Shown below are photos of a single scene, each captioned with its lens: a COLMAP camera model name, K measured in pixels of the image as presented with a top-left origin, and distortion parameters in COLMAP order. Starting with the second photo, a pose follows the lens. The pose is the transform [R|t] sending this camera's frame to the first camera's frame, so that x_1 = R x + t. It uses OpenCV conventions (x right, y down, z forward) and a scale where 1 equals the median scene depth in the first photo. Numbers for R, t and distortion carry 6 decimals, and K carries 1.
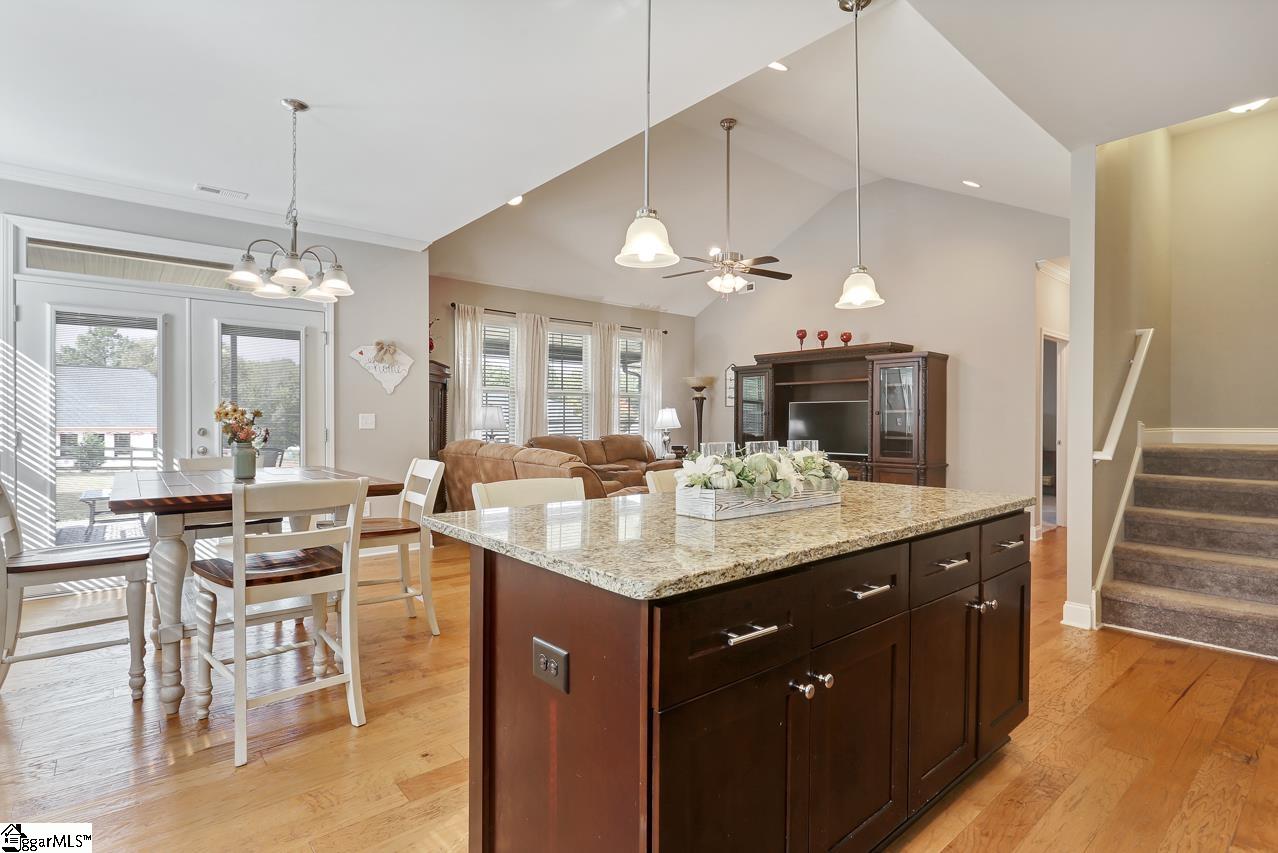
lens RADIAL K [[625.7, 0, 637.6], [0, 625.7, 424.4], [0, 0, 1]] dist [0.000515, 0.000893]
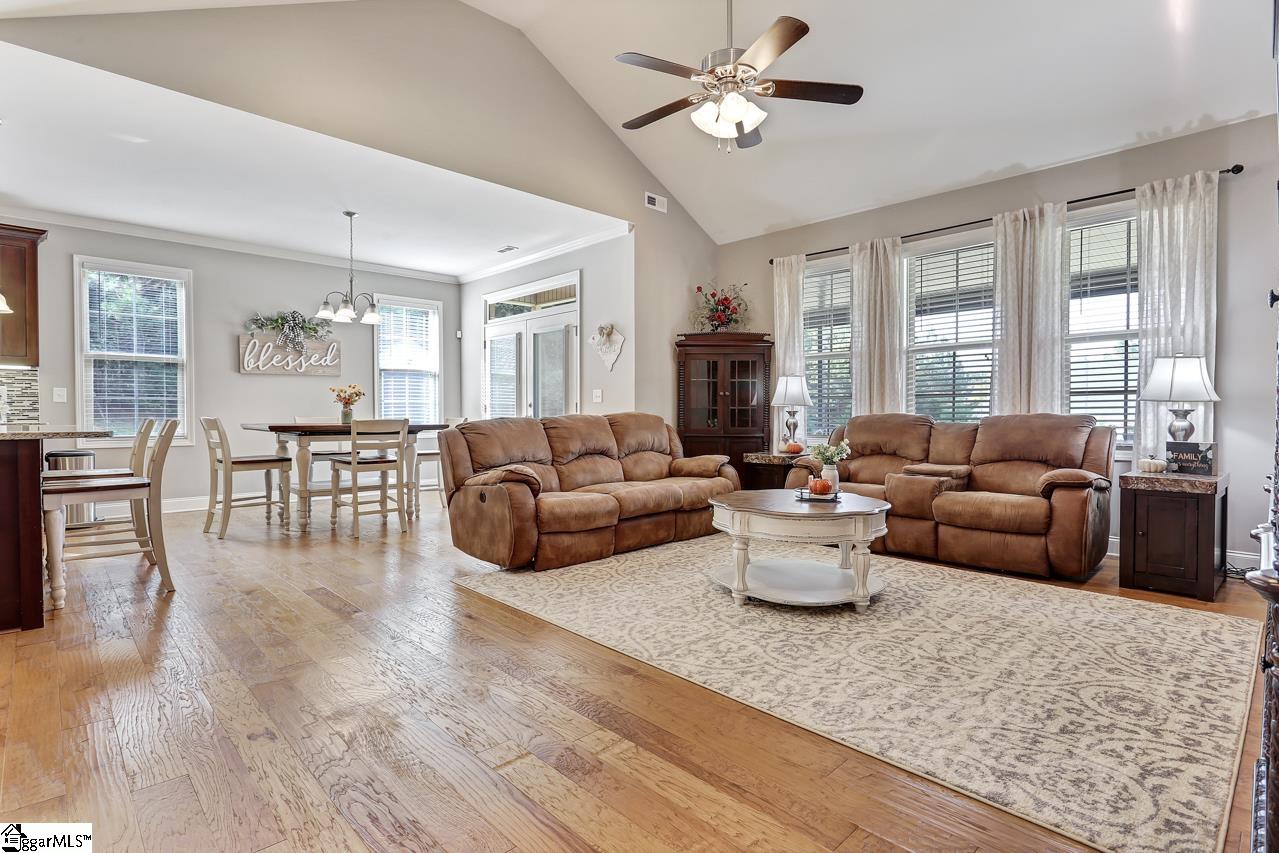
lens RADIAL K [[626.2, 0, 630.7], [0, 626.2, 424.5], [0, 0, 1]] dist [0.000515, 0.000893]
pose [[0.058733, 0.018704, -0.998098, 0.521832], [-0.006001, 0.999813, 0.018383, 0.018768], [0.998256, 0.004910, 0.058834, 0.690585]]
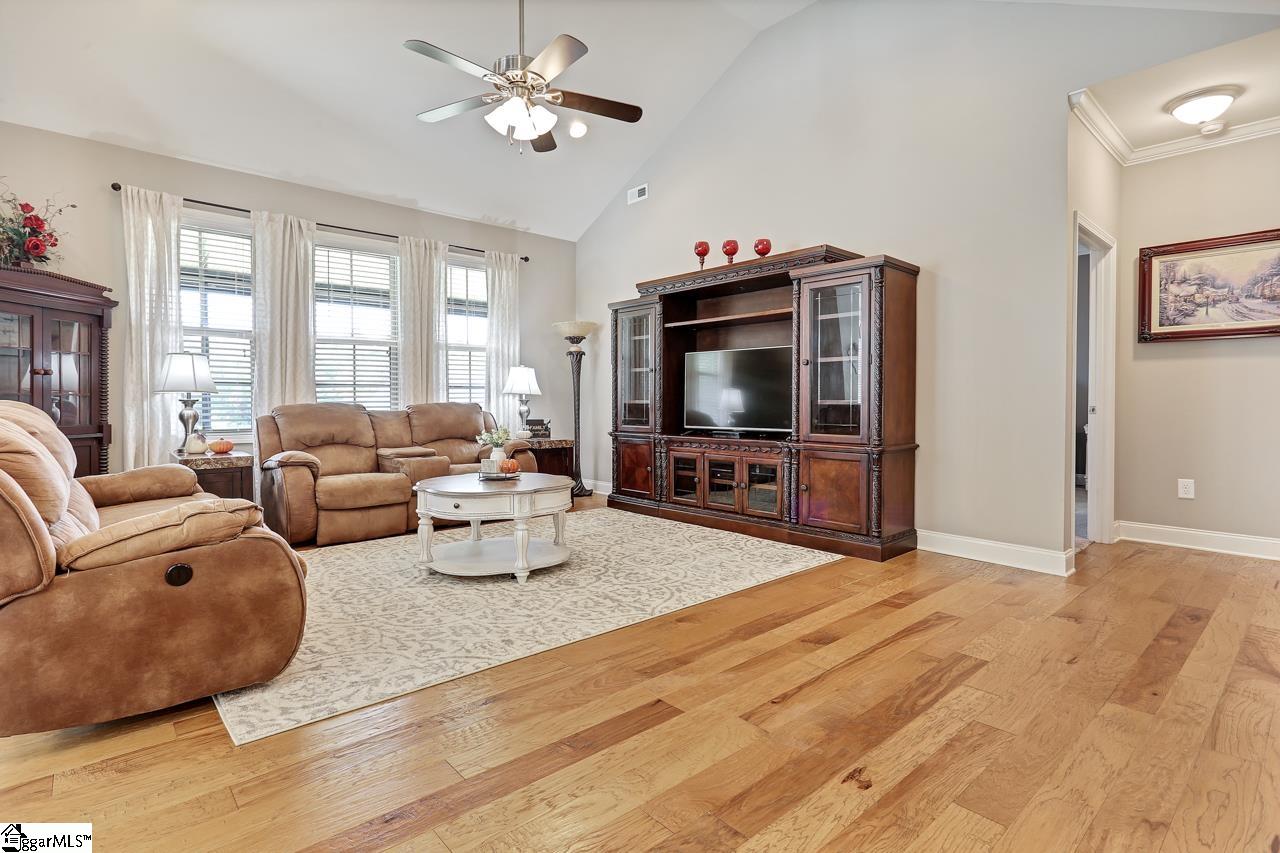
lens RADIAL K [[626.7, 0, 632.1], [0, 626.7, 415.3], [0, 0, 1]] dist [0.000515, 0.000893]
pose [[0.999860, -0.003185, 0.016397, 0.181054], [0.002907, 0.999852, 0.016964, 0.020667], [-0.016449, -0.016914, 0.999722, 0.344387]]
